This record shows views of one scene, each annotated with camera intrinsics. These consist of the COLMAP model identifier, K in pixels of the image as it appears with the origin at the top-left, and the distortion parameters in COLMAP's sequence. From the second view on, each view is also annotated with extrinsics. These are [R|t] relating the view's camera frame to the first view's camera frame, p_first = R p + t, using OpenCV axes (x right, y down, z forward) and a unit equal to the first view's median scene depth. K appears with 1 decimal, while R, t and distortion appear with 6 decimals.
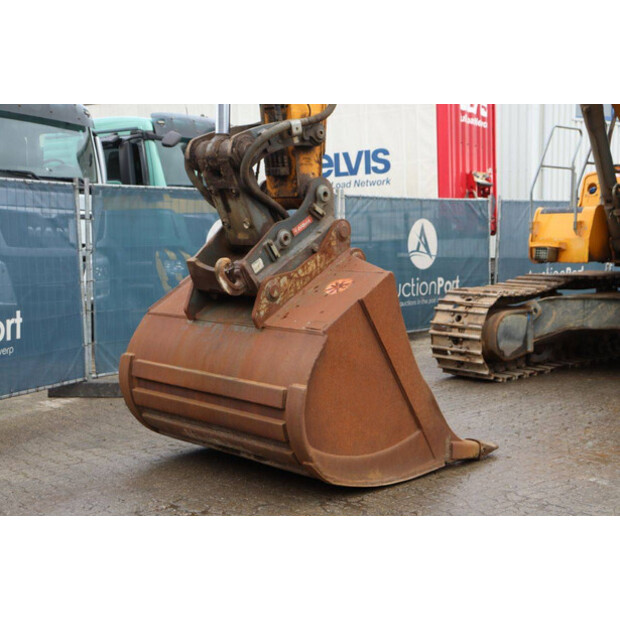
lens RADIAL K [[917.9, 0, 310.0], [0, 917.9, 310.0], [0, 0, 1]] dist [0.094019, 0.035825]
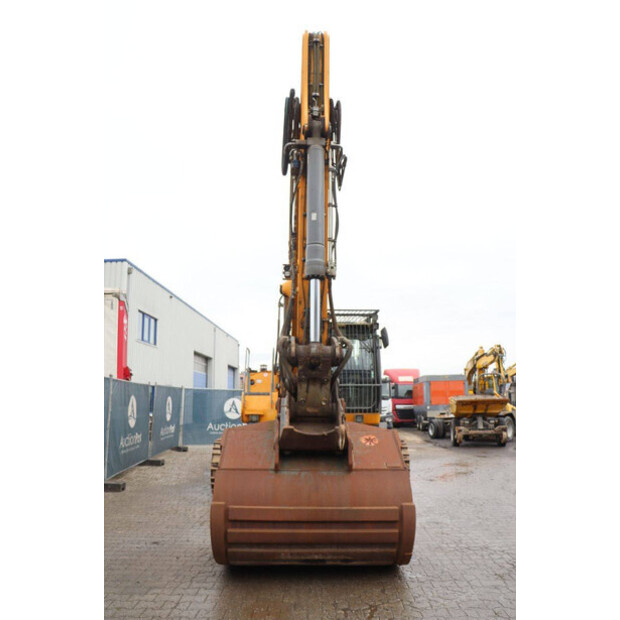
lens RADIAL K [[508.3, 0, 310.0], [0, 508.3, 310.0], [0, 0, 1]] dist [-0.166641, 0.134357]
pose [[0.673844, 0.137604, 0.725947, -0.659910], [0.060593, 0.968905, -0.239901, -0.039042], [-0.736385, 0.205643, 0.644553, 0.425153]]
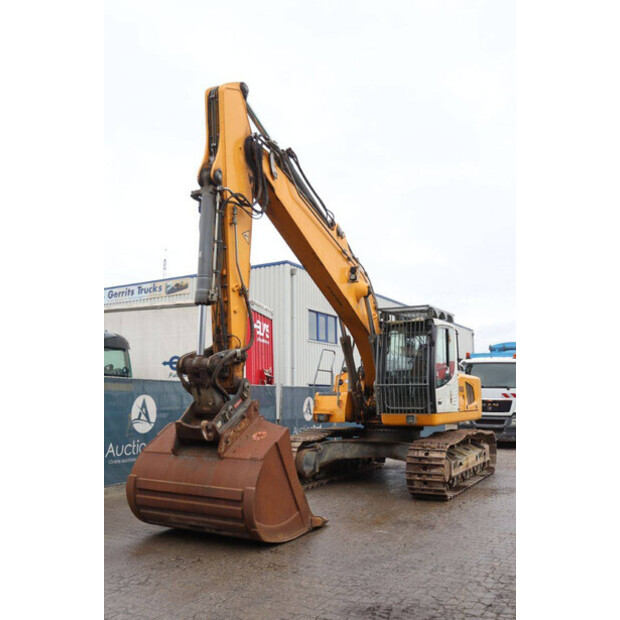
lens RADIAL K [[597.6, 0, 310.0], [0, 597.6, 310.0], [0, 0, 1]] dist [-0.095541, 0.020339]
pose [[0.947534, 0.054688, 0.314943, -0.254066], [0.020887, 0.972559, -0.231718, 0.008589], [-0.318973, 0.226139, 0.920390, -0.216143]]
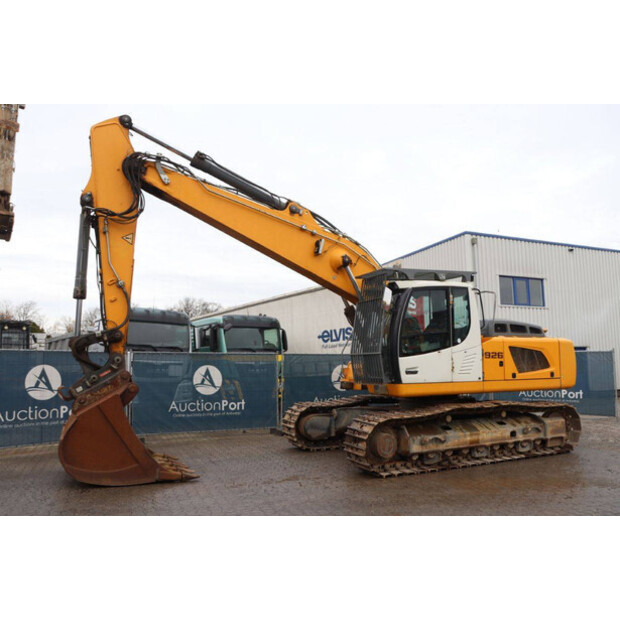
lens RADIAL K [[508.3, 0, 310.0], [0, 508.3, 310.0], [0, 0, 1]] dist [-0.166641, 0.134357]
pose [[0.938620, -0.036436, -0.343023, 0.910071], [-0.029228, 0.982430, -0.184330, -0.029699], [0.343713, 0.183042, 0.921063, -0.044786]]
